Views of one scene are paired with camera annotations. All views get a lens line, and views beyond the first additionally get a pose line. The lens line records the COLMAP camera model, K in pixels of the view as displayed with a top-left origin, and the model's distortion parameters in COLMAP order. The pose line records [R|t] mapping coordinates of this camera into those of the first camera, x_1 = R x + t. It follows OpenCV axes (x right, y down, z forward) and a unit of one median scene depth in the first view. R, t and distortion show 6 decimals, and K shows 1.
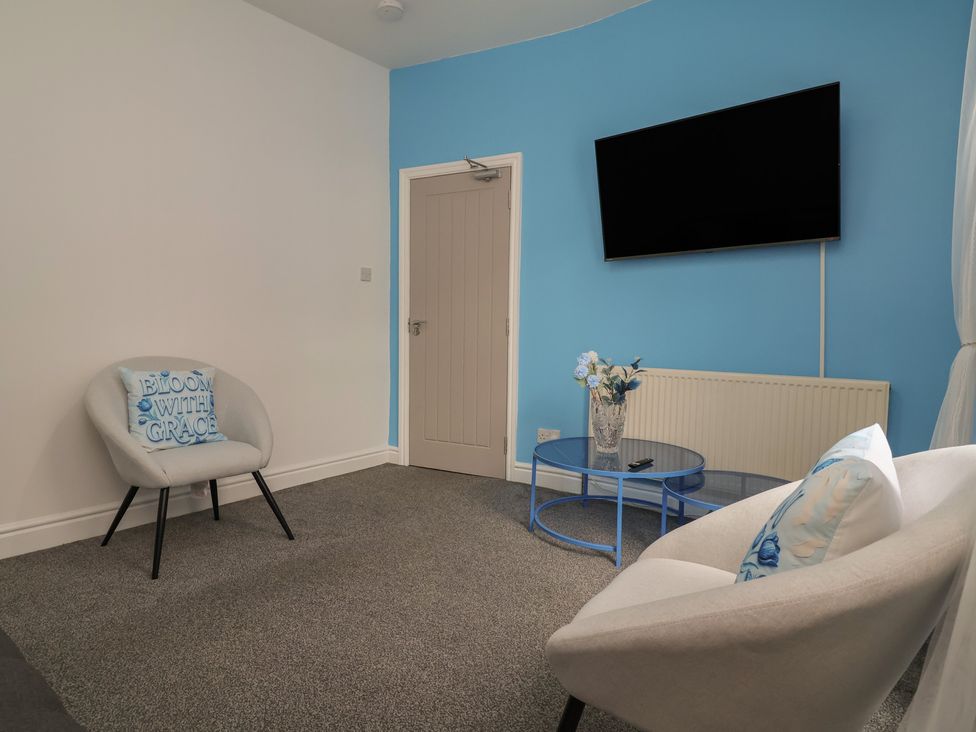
lens RADIAL K [[551.1, 0, 483.5], [0, 551.1, 366.1], [0, 0, 1]] dist [-0.016509, -0.000363]
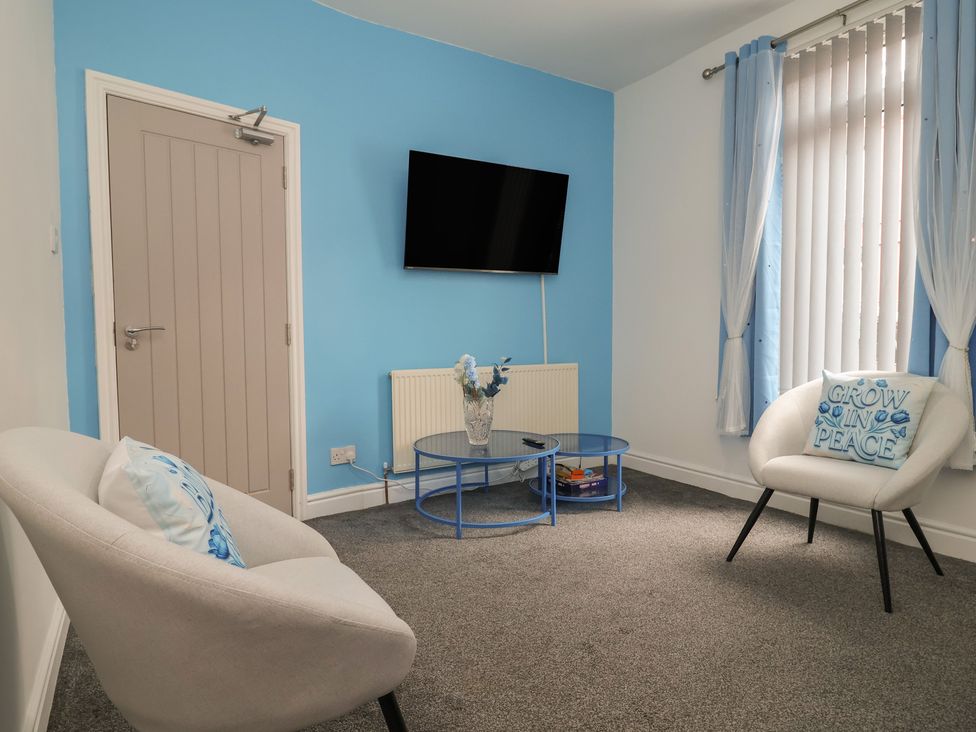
lens RADIAL K [[551.1, 0, 483.5], [0, 551.1, 366.1], [0, 0, 1]] dist [-0.016509, -0.000363]
pose [[0.348236, -0.075892, 0.934330, -0.659874], [0.067694, 0.996151, 0.055683, -0.053533], [-0.934960, 0.043857, 0.352033, 0.478812]]
